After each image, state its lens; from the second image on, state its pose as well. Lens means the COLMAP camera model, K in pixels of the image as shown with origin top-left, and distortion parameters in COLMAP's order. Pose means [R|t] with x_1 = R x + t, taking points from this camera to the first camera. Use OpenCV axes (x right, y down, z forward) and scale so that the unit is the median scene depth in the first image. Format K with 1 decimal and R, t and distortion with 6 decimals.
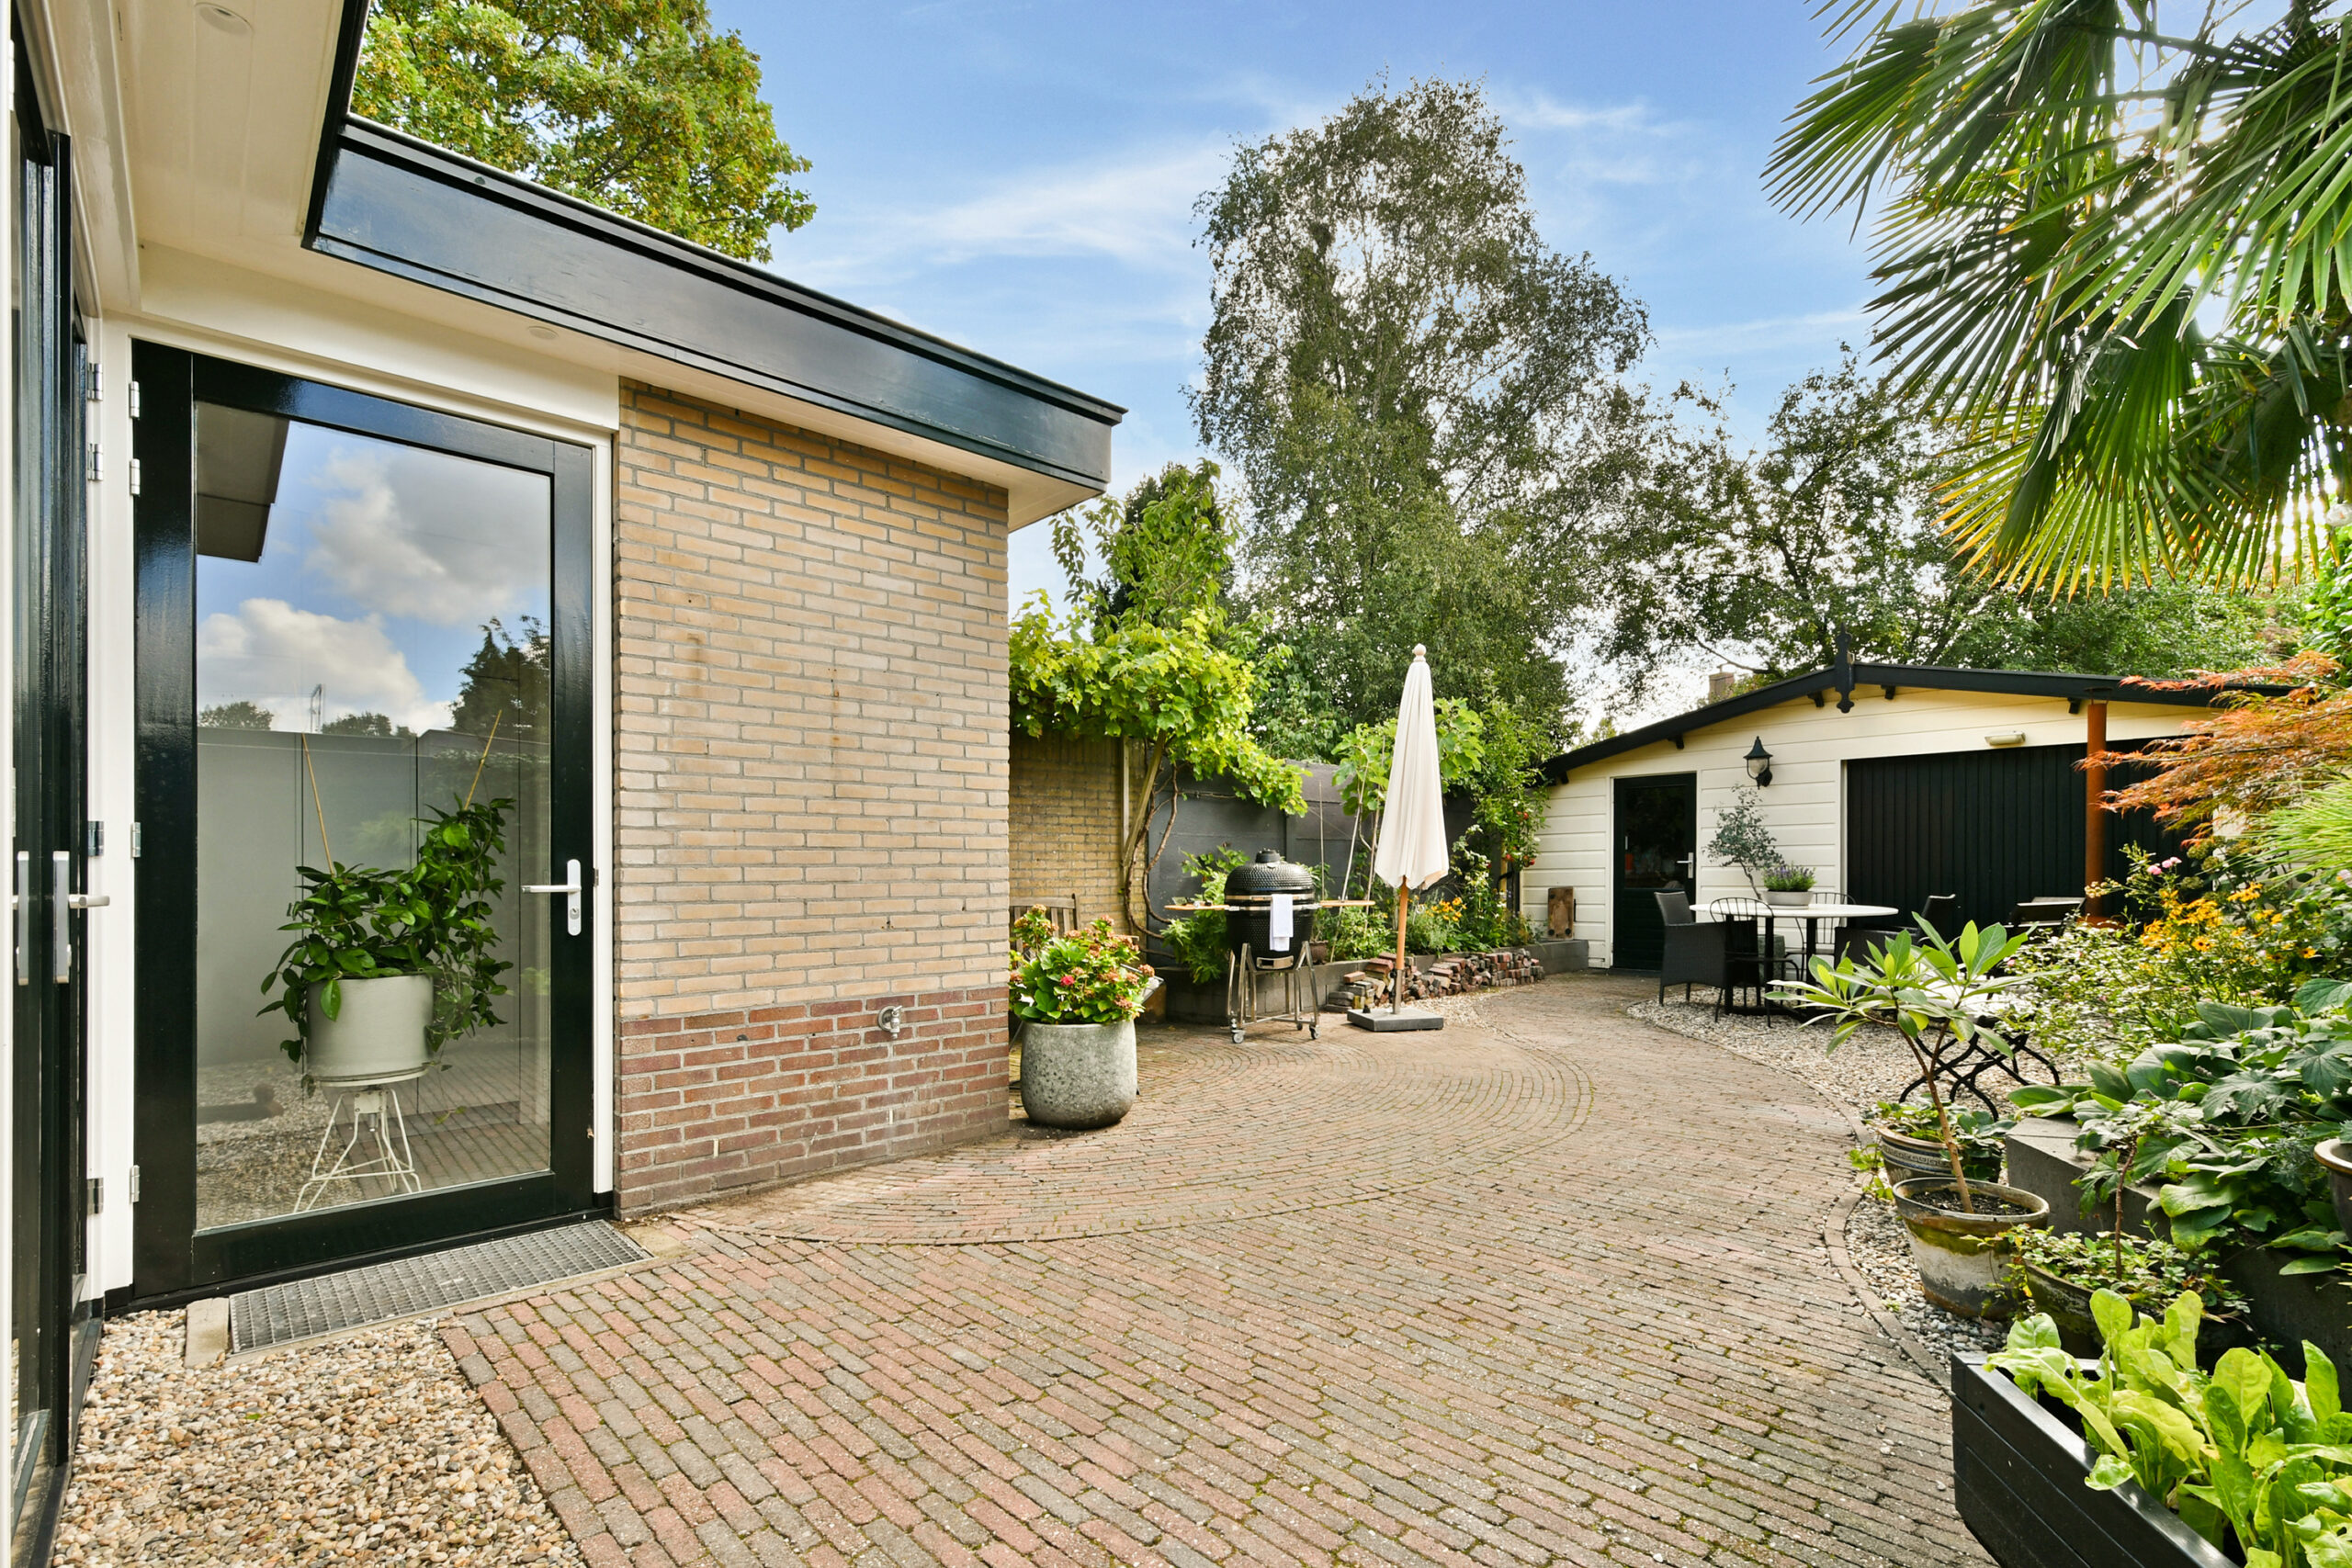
lens RADIAL K [[1033.5, 0, 1216.8], [0, 1033.5, 854.3], [0, 0, 1]] dist [0.002889, 0.000118]
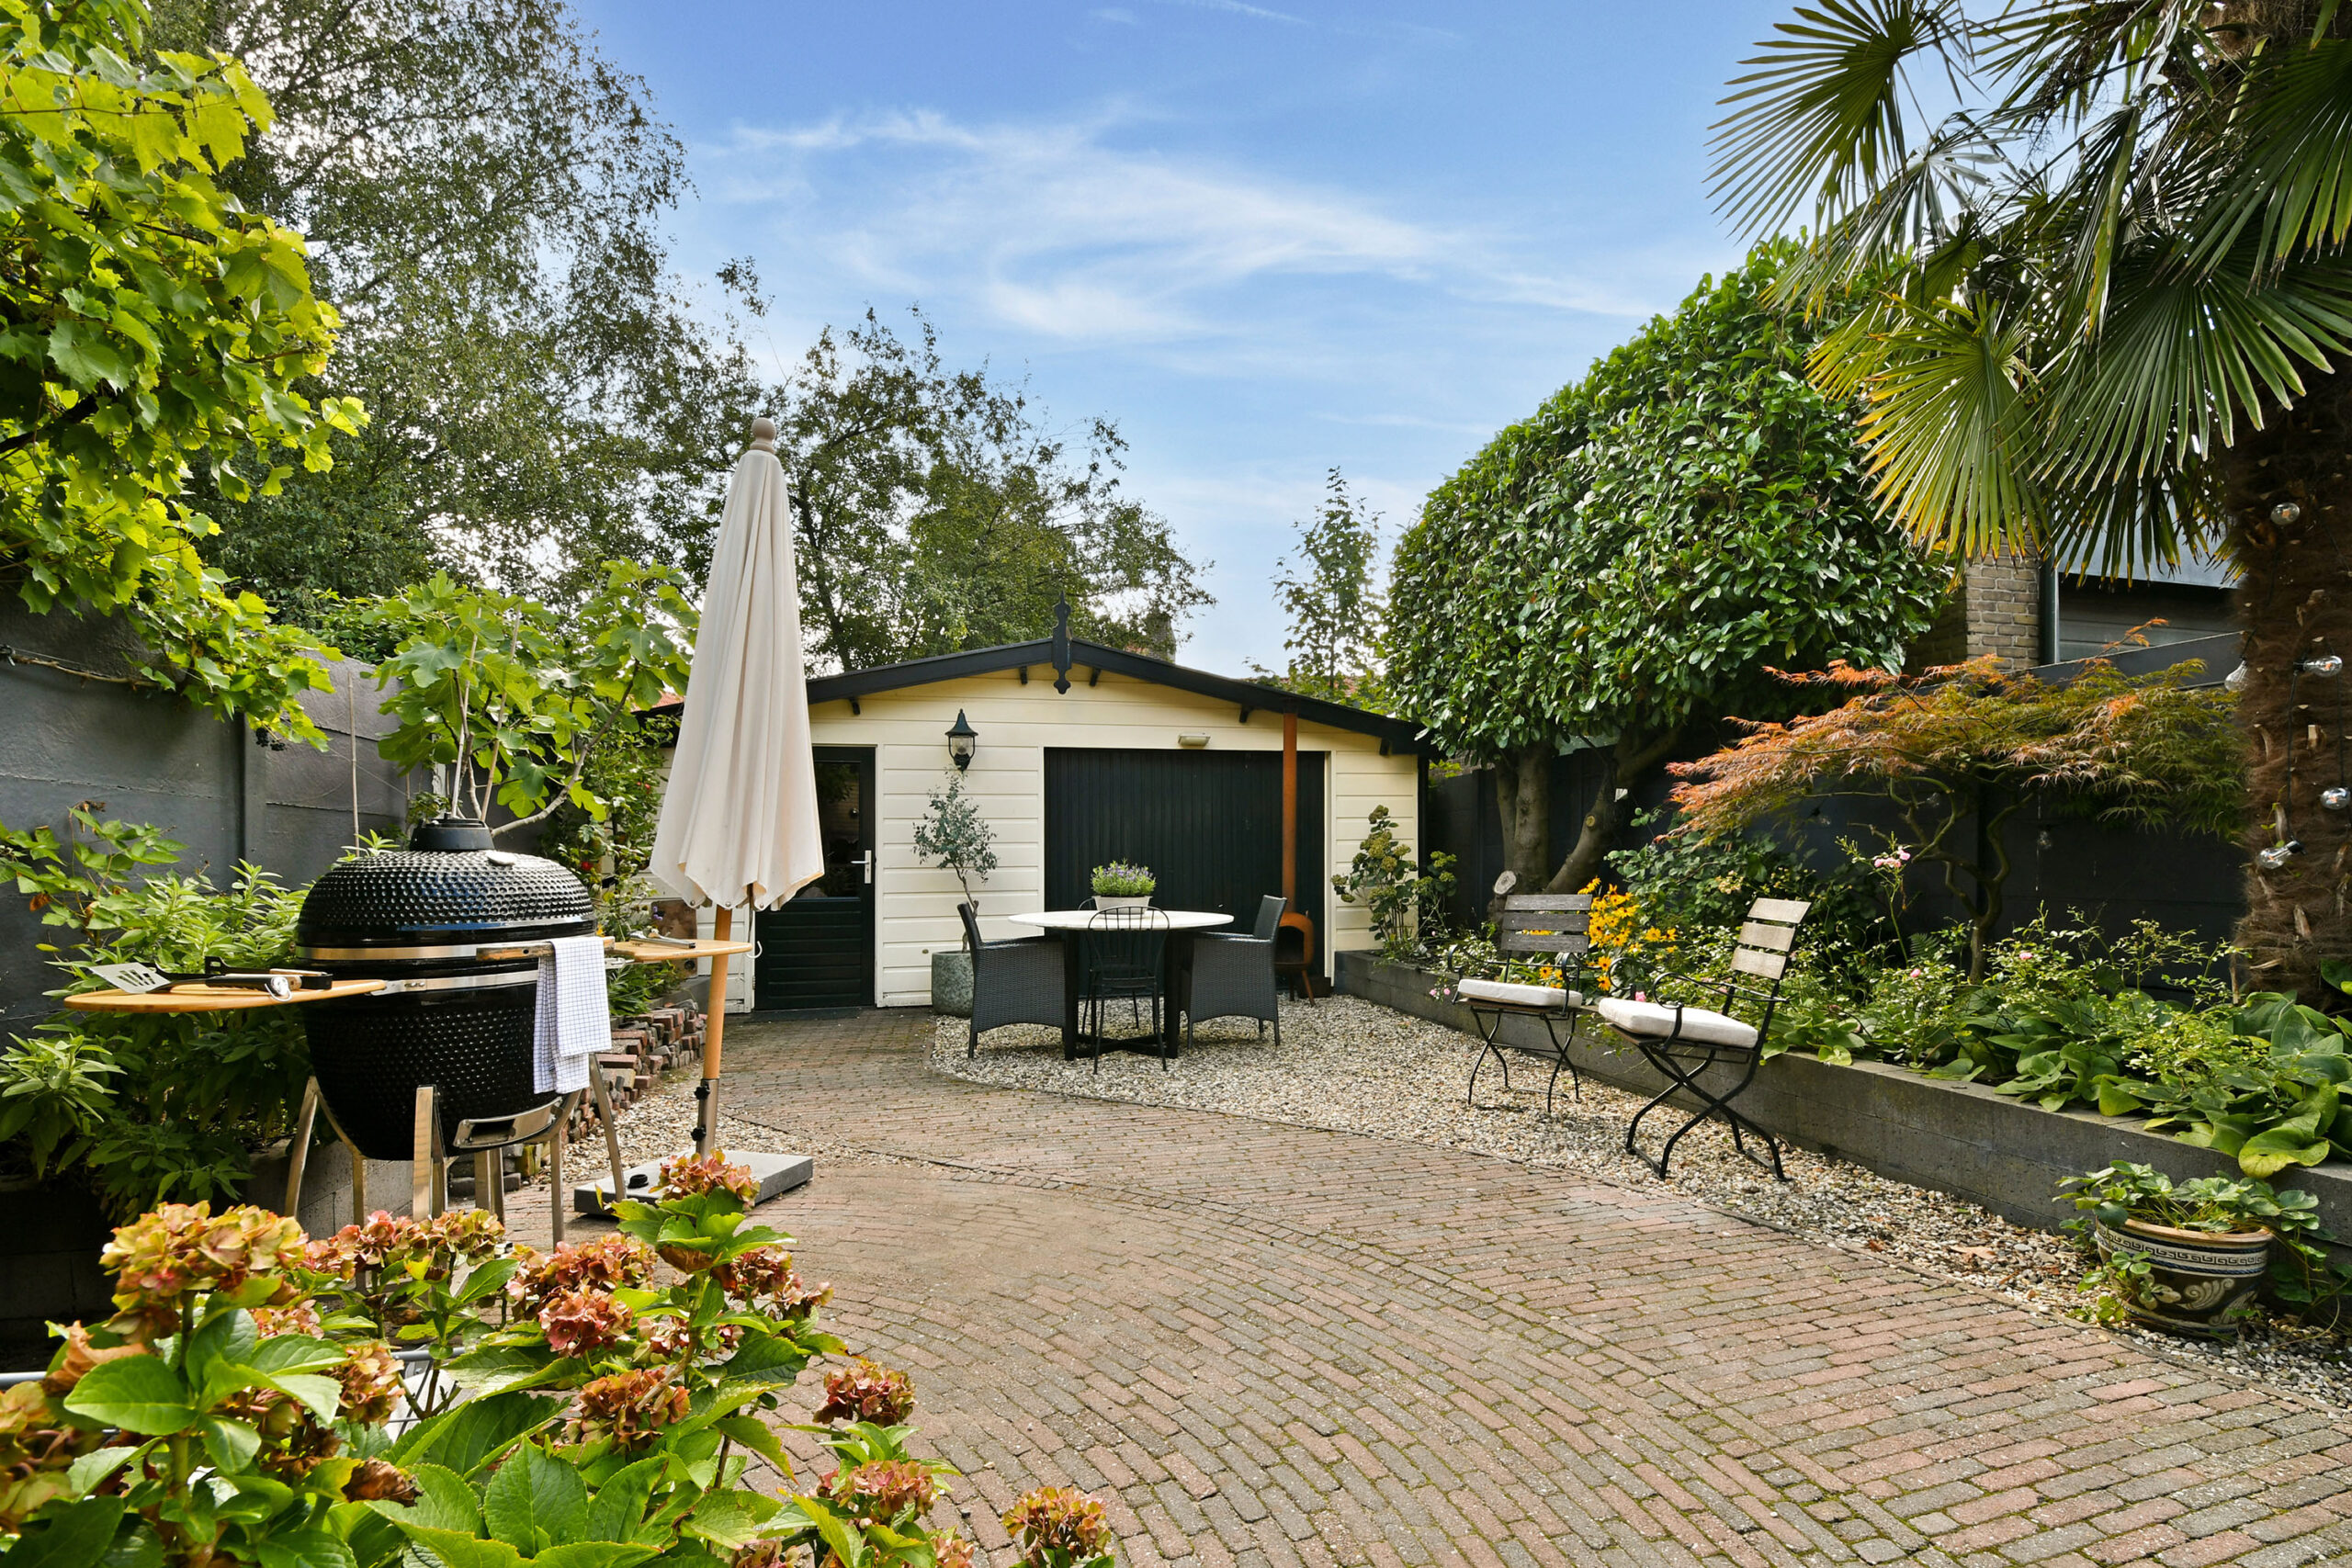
lens RADIAL K [[1033.5, 0, 1216.8], [0, 1033.5, 854.3], [0, 0, 1]] dist [0.002889, 0.000118]
pose [[0.474316, 0.017849, 0.880174, -0.138000], [-0.019010, 0.999769, -0.010030, 0.007789], [-0.880149, -0.011975, 0.474546, 0.558674]]
